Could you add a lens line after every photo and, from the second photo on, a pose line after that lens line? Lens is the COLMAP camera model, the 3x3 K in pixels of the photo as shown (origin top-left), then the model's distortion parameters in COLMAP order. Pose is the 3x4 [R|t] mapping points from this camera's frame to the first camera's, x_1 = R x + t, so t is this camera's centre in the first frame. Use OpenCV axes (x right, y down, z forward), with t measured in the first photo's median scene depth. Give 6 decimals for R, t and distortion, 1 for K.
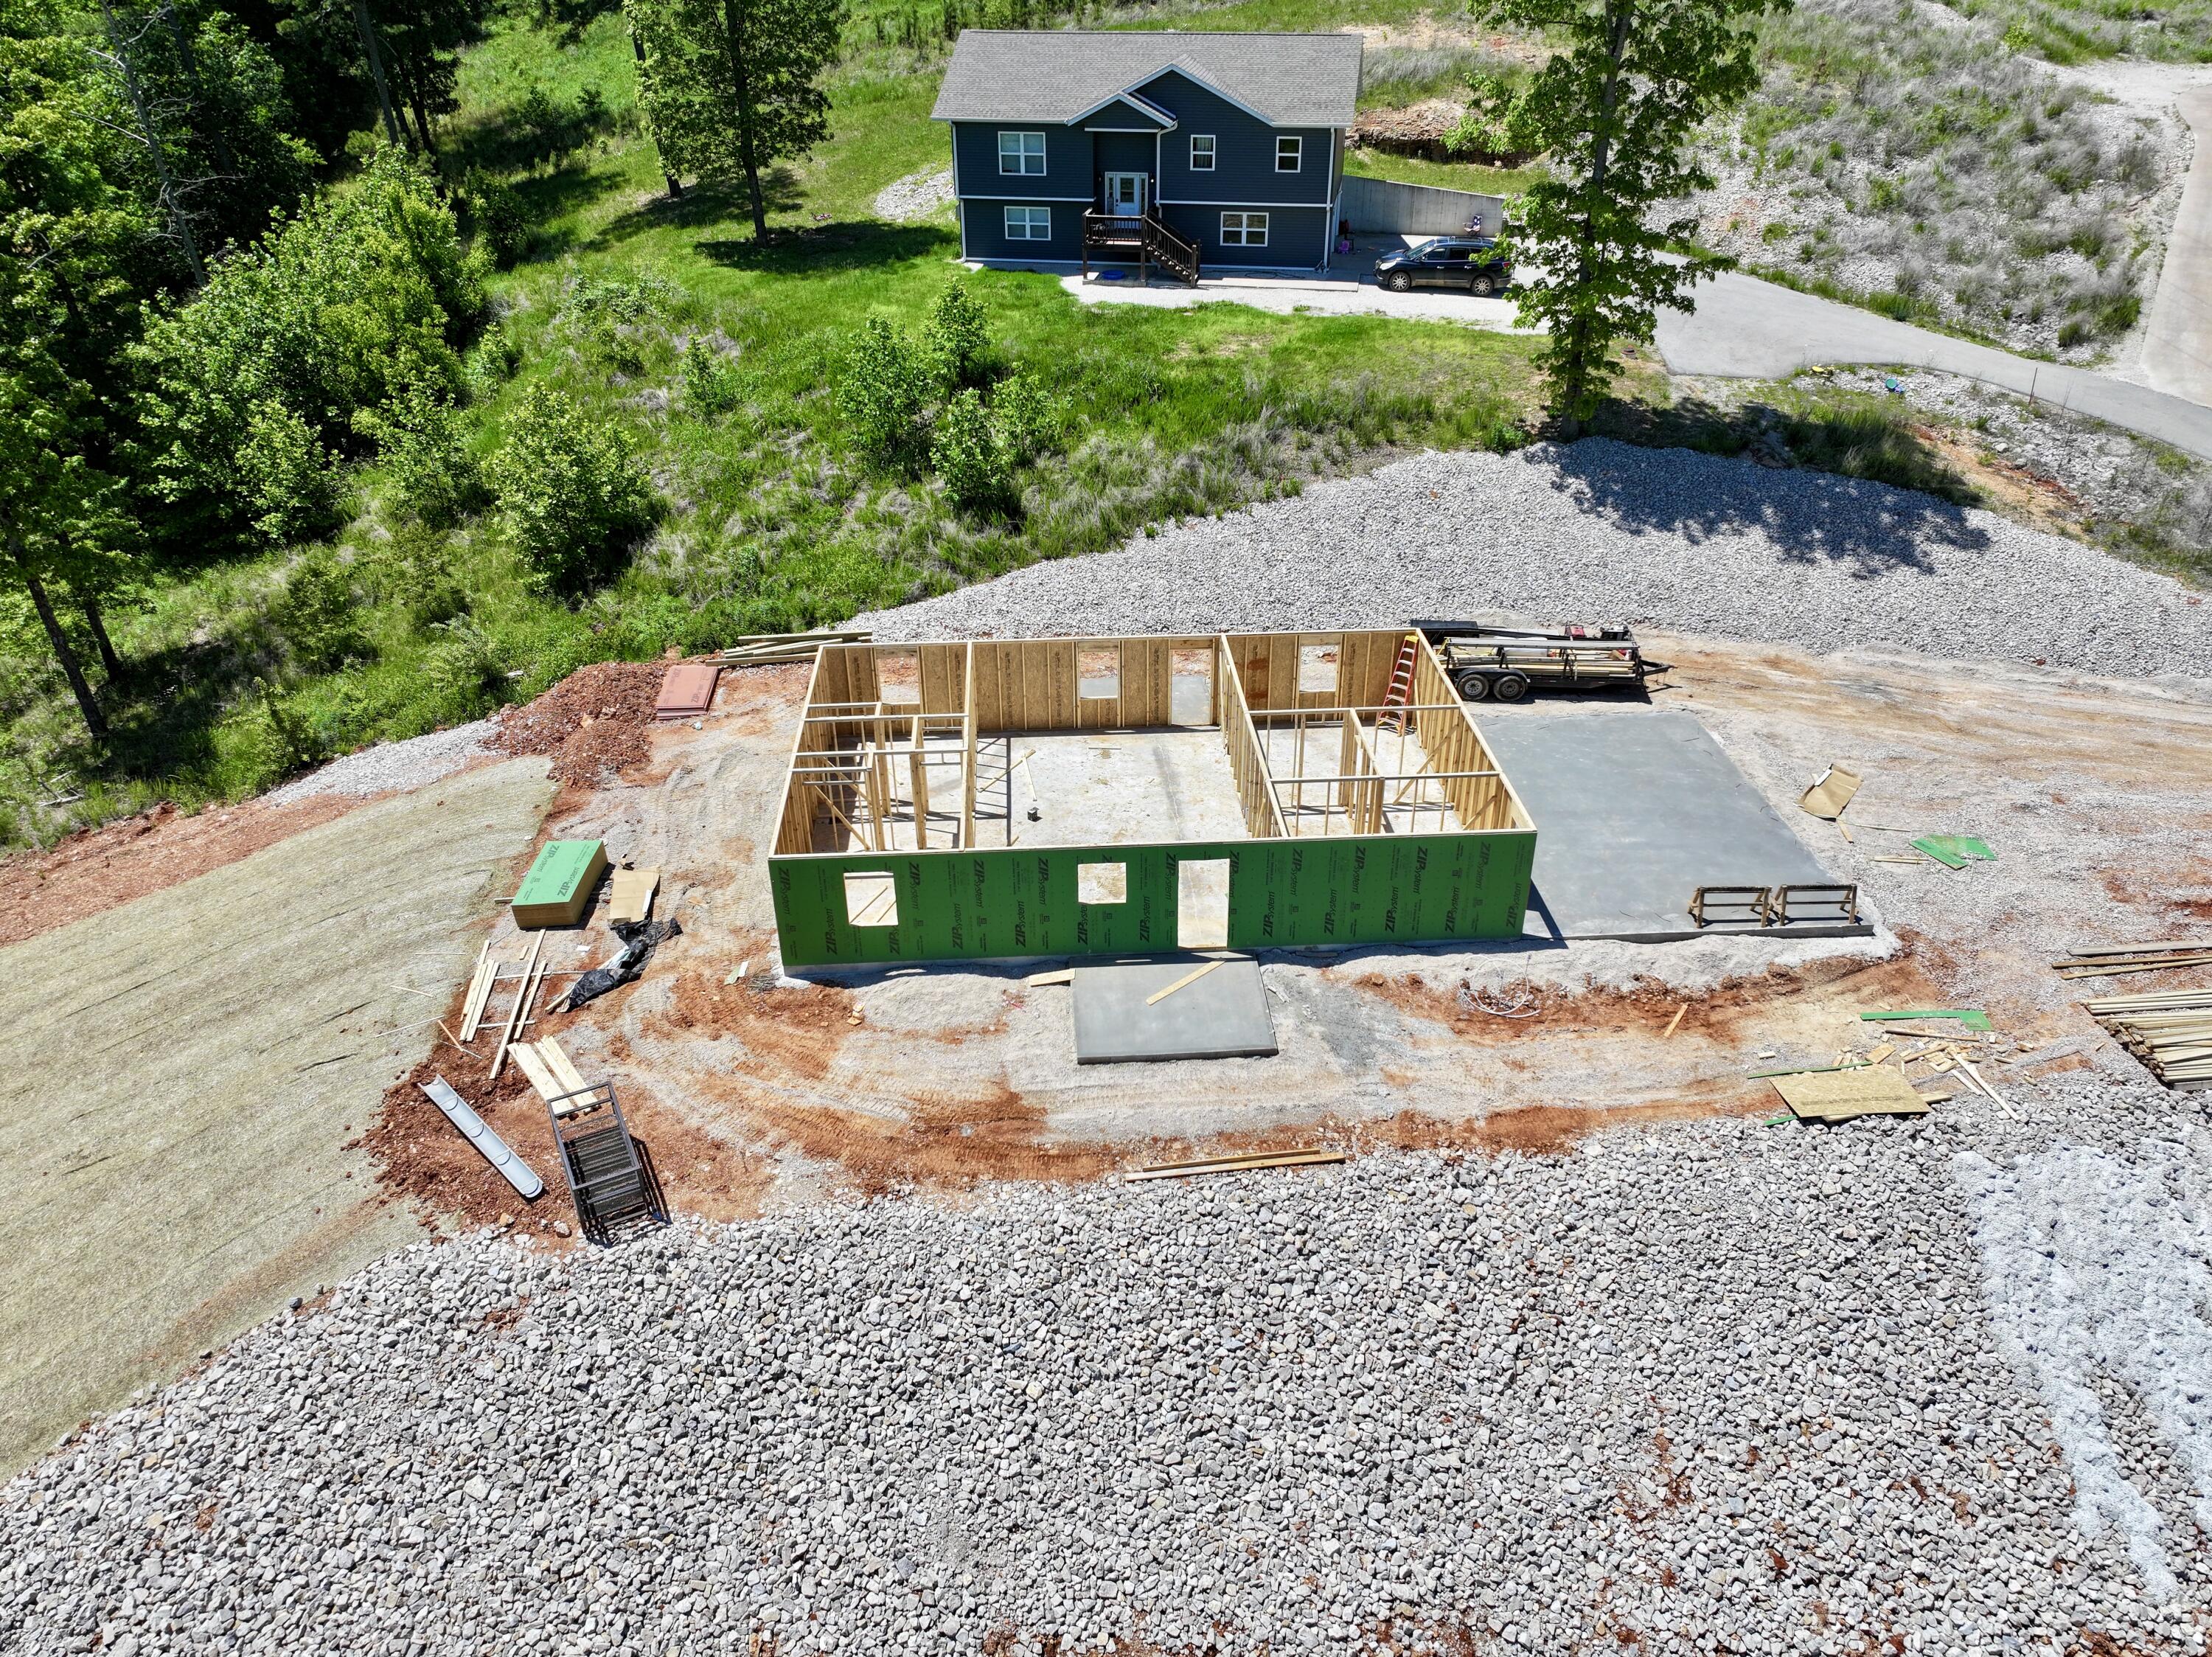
lens RADIAL K [[1559.5, 0, 1106.0], [0, 1559.5, 828.5], [0, 0, 1]] dist [0.004652, 0.010762]
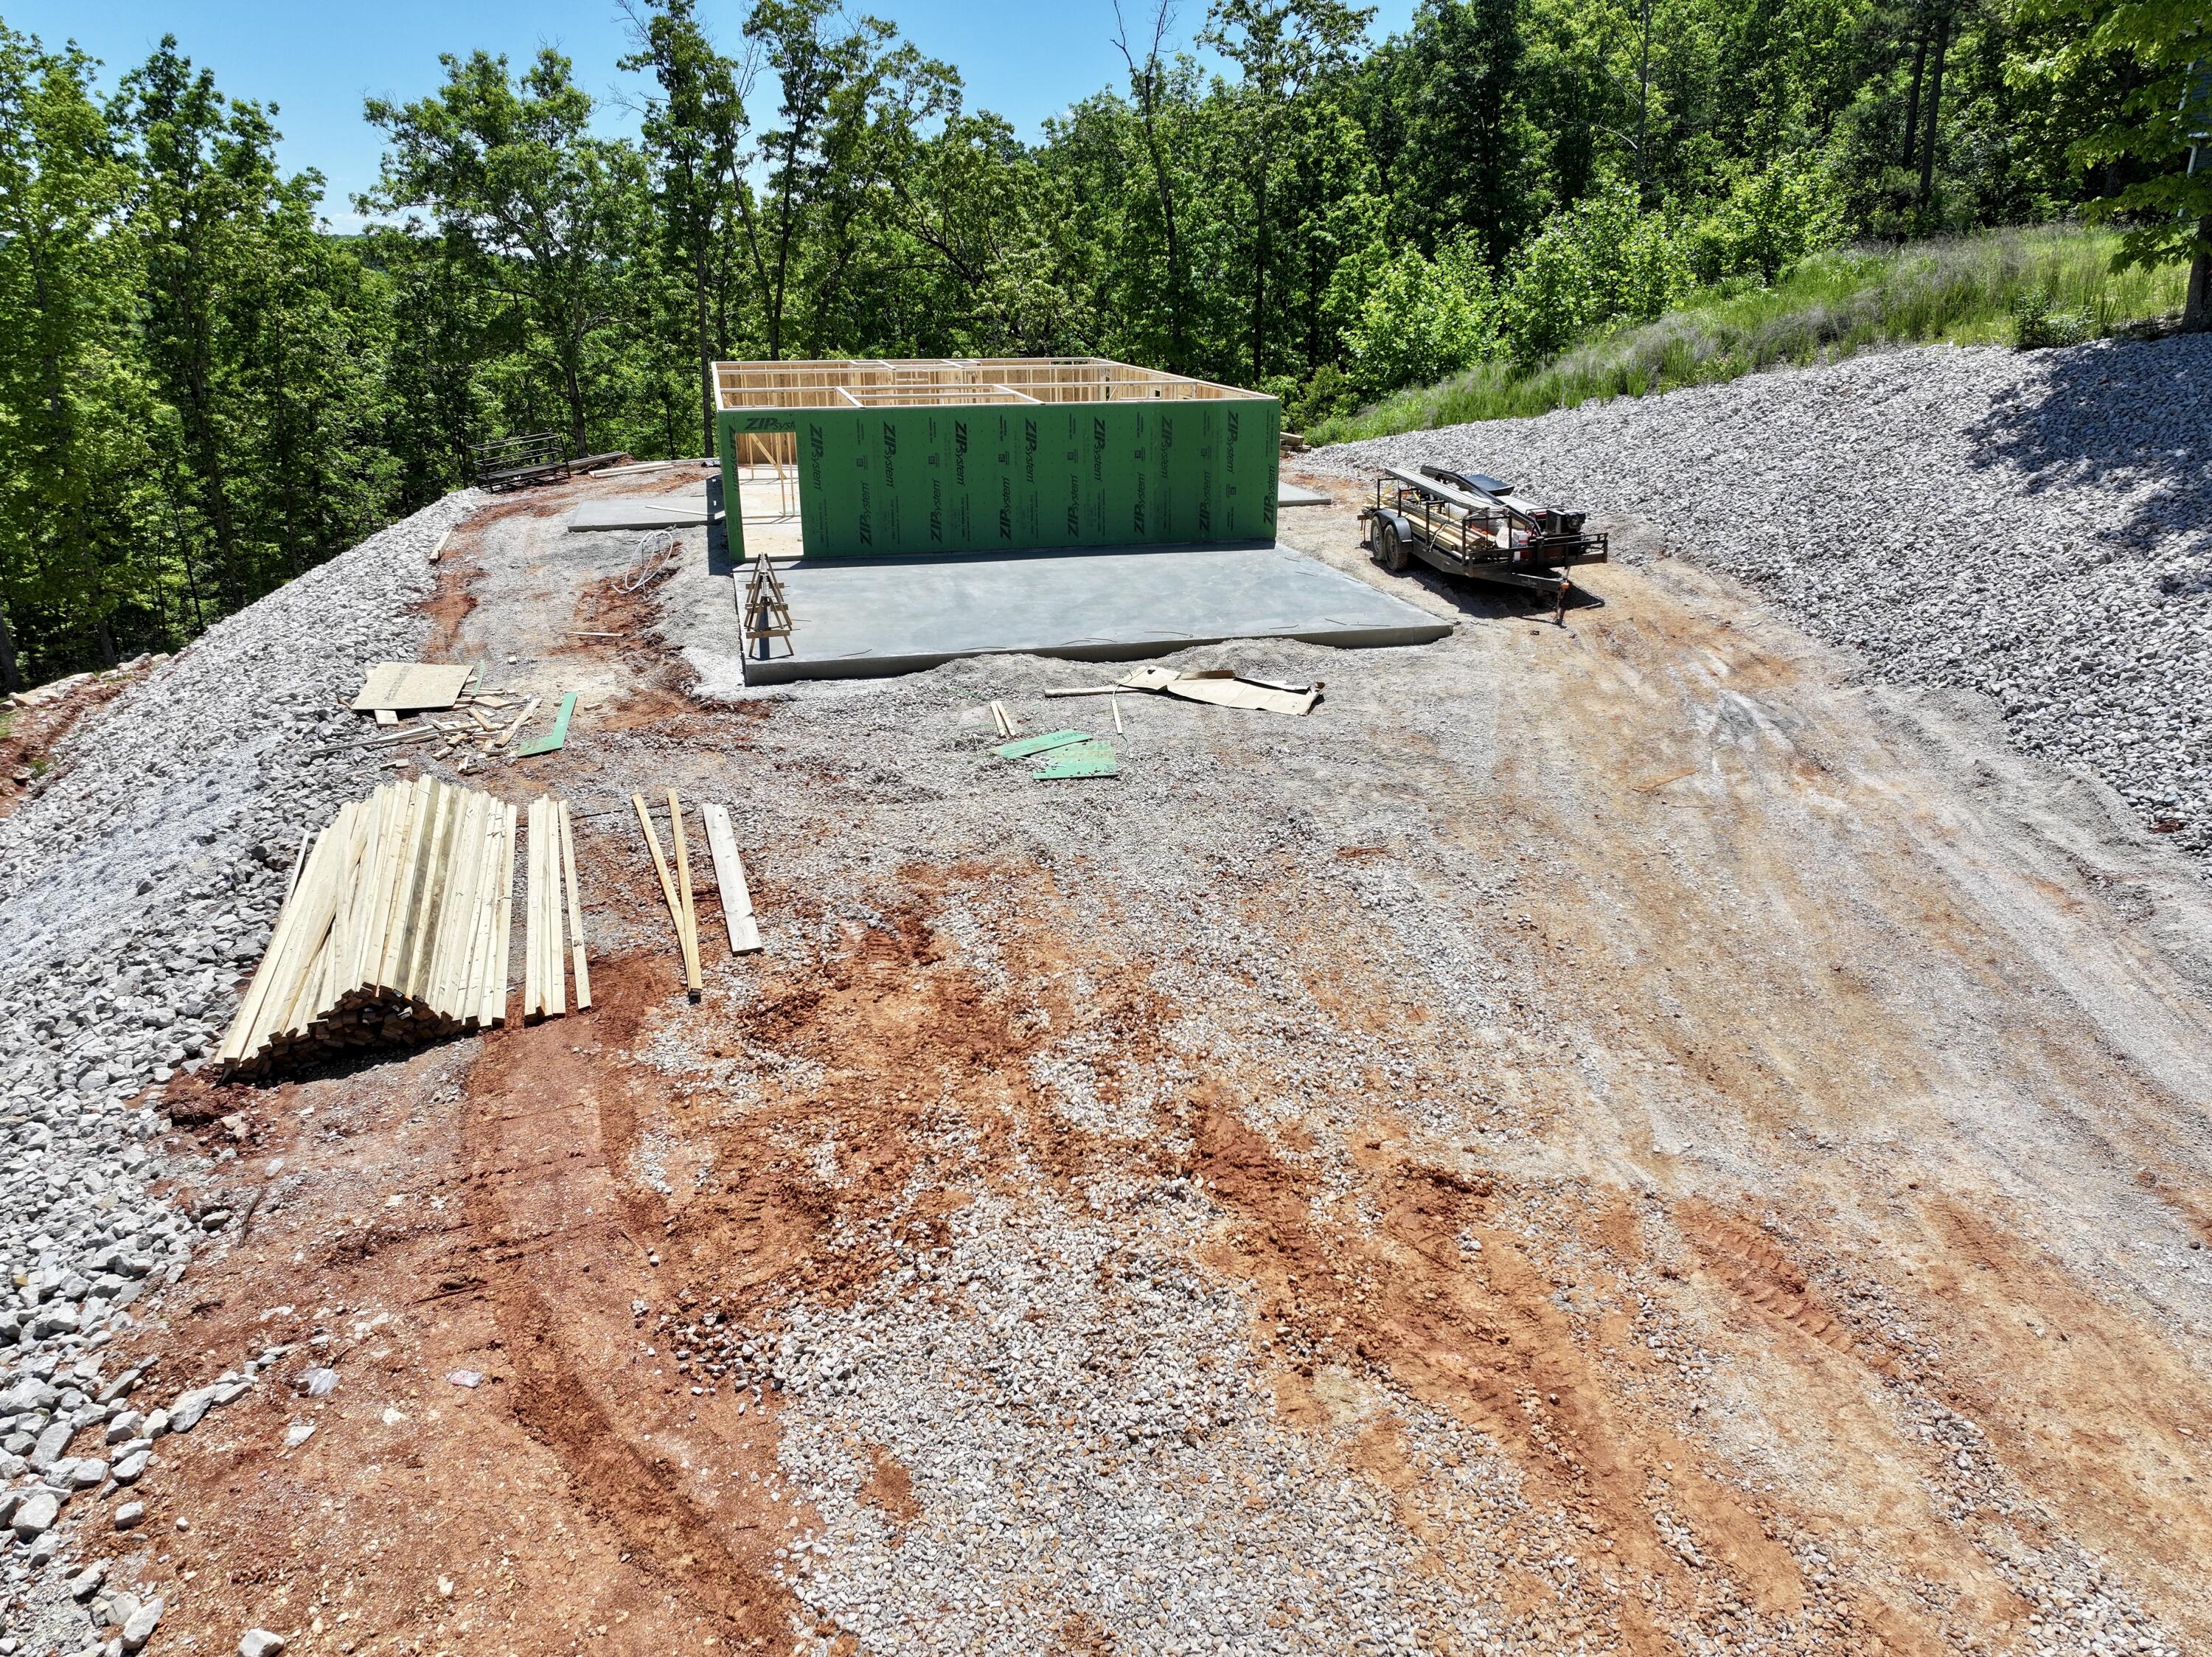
lens RADIAL K [[1559.5, 0, 1106.0], [0, 1559.5, 828.5], [0, 0, 1]] dist [0.004652, 0.010762]
pose [[0.175701, 0.332344, -0.926648, 0.861810], [-0.503818, 0.839036, 0.205393, -0.064535], [0.845752, 0.430774, 0.314860, 0.736402]]
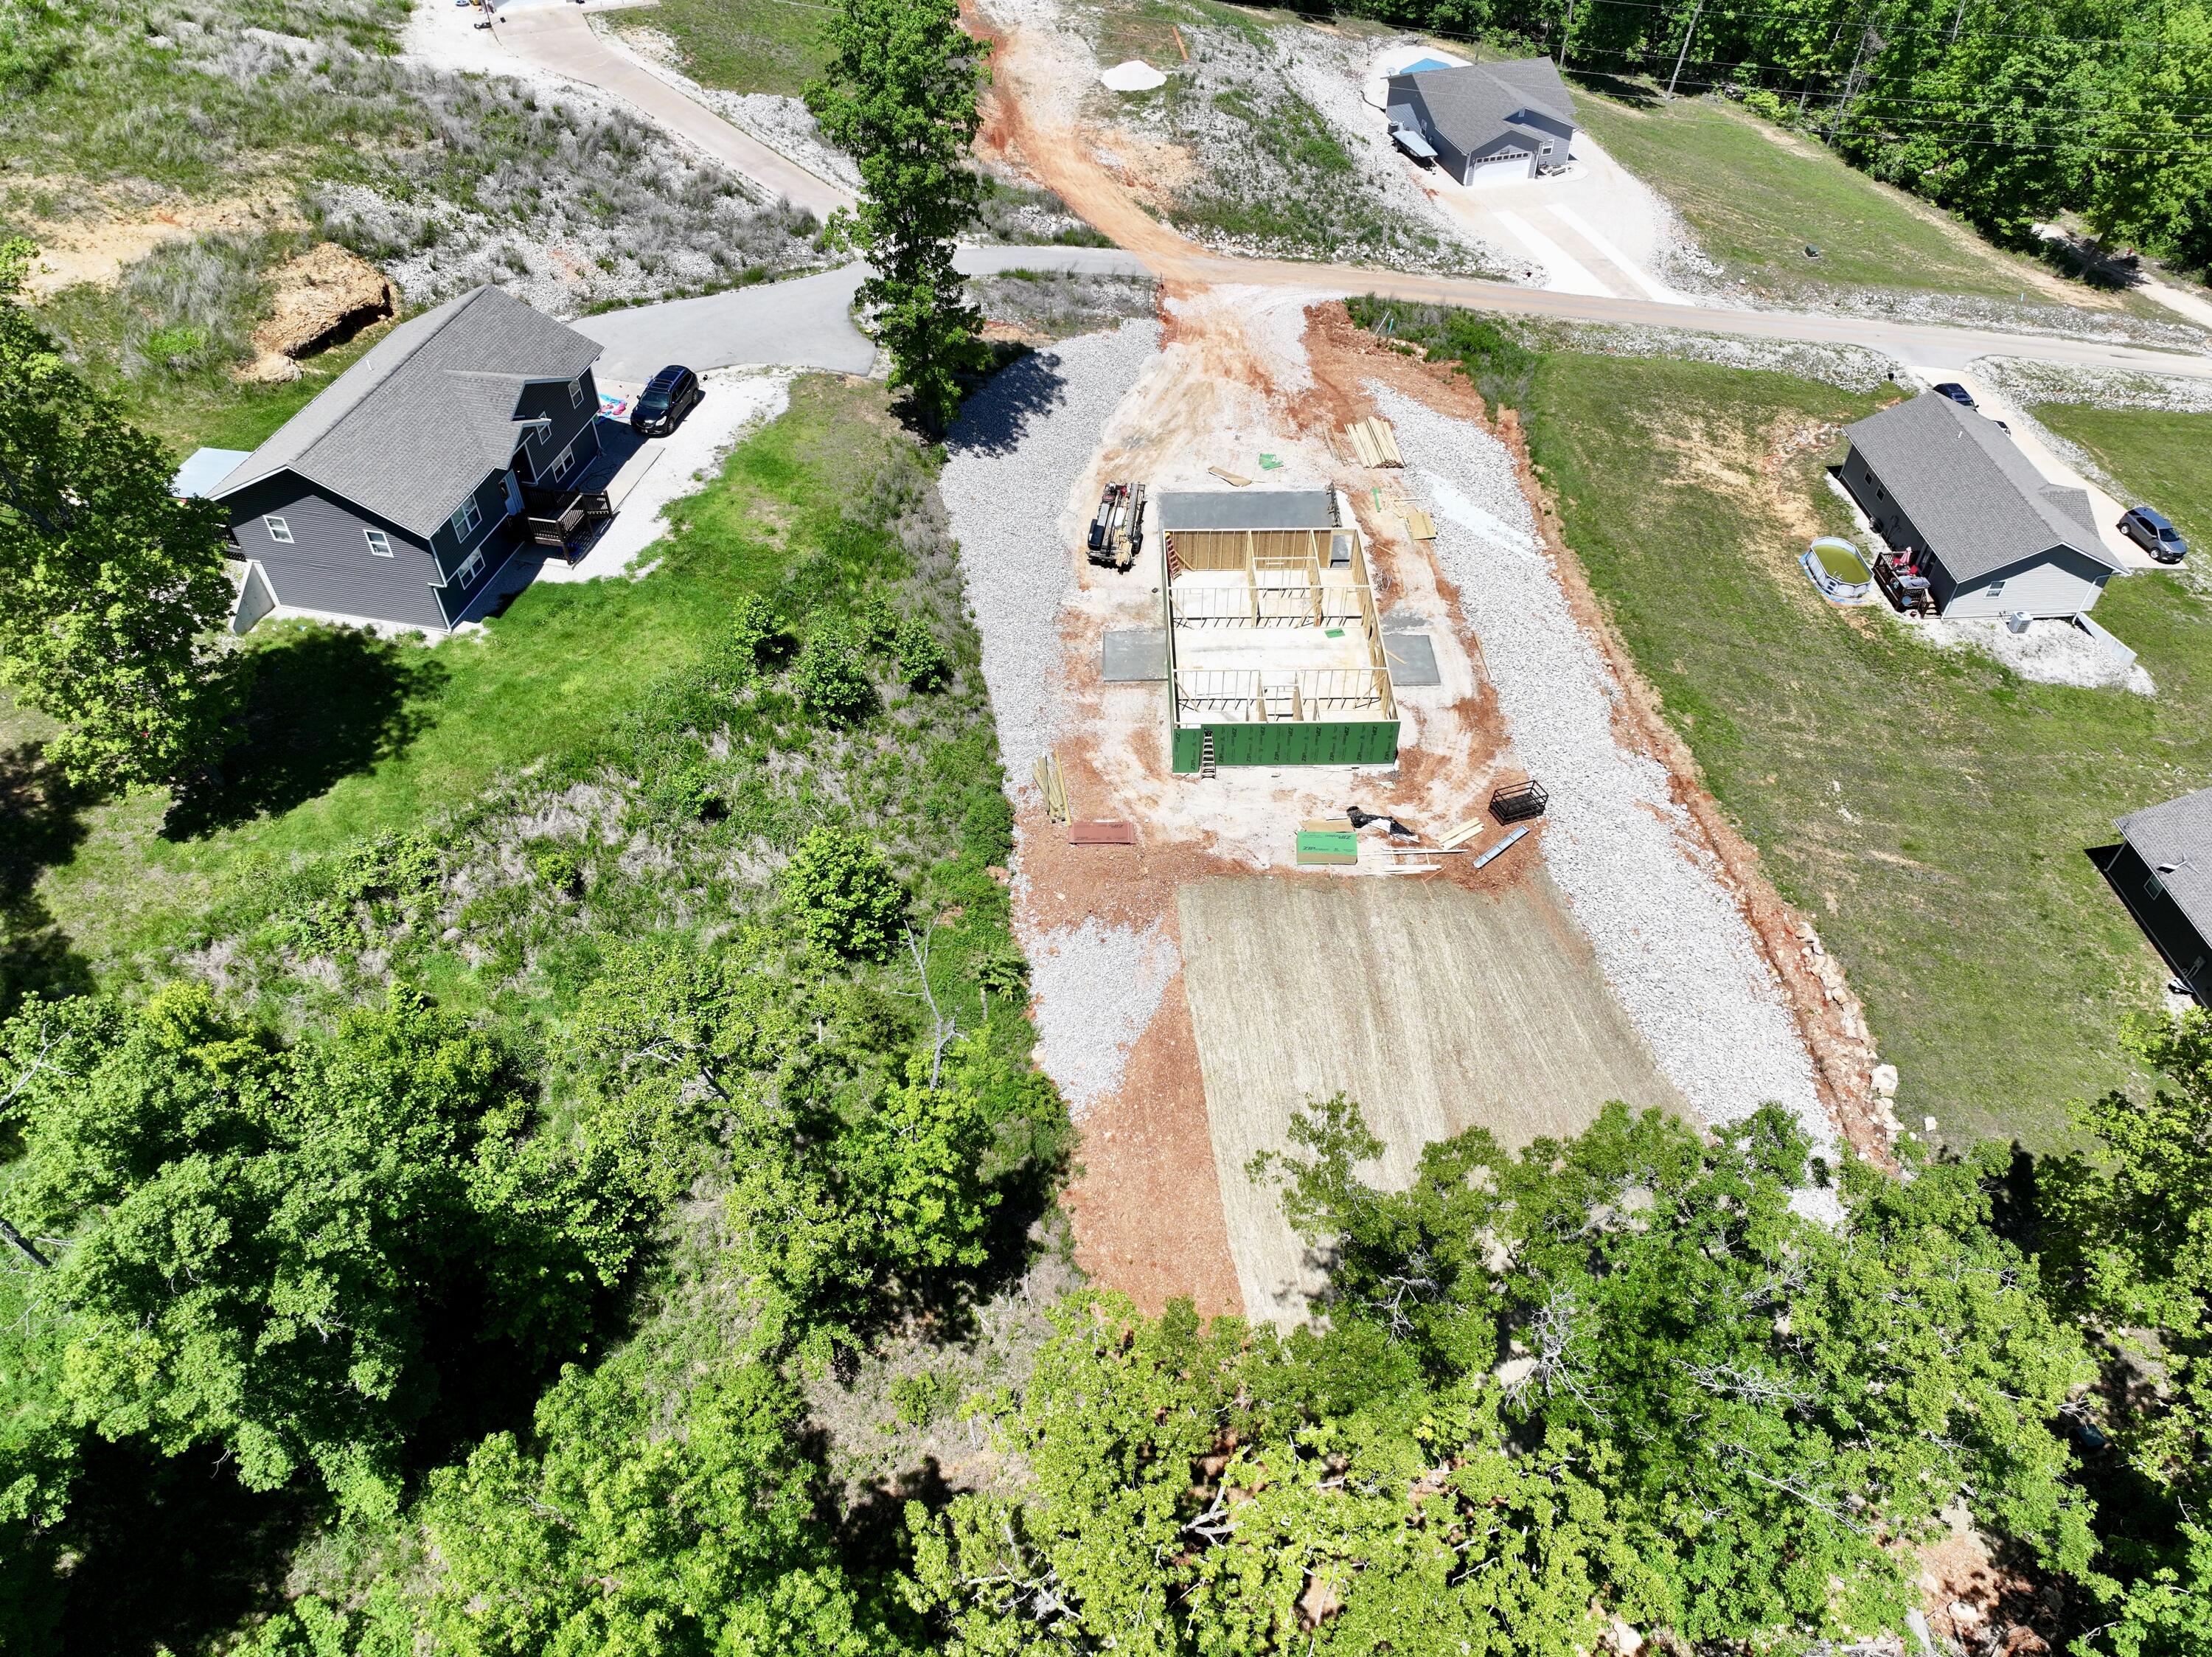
lens RADIAL K [[1559.5, 0, 1106.0], [0, 1559.5, 828.5], [0, 0, 1]] dist [0.004652, 0.010762]
pose [[0.058744, -0.706919, 0.704851, -1.406836], [0.510726, 0.627951, 0.587228, -1.037147], [-0.857734, 0.325489, 0.397930, 0.354863]]
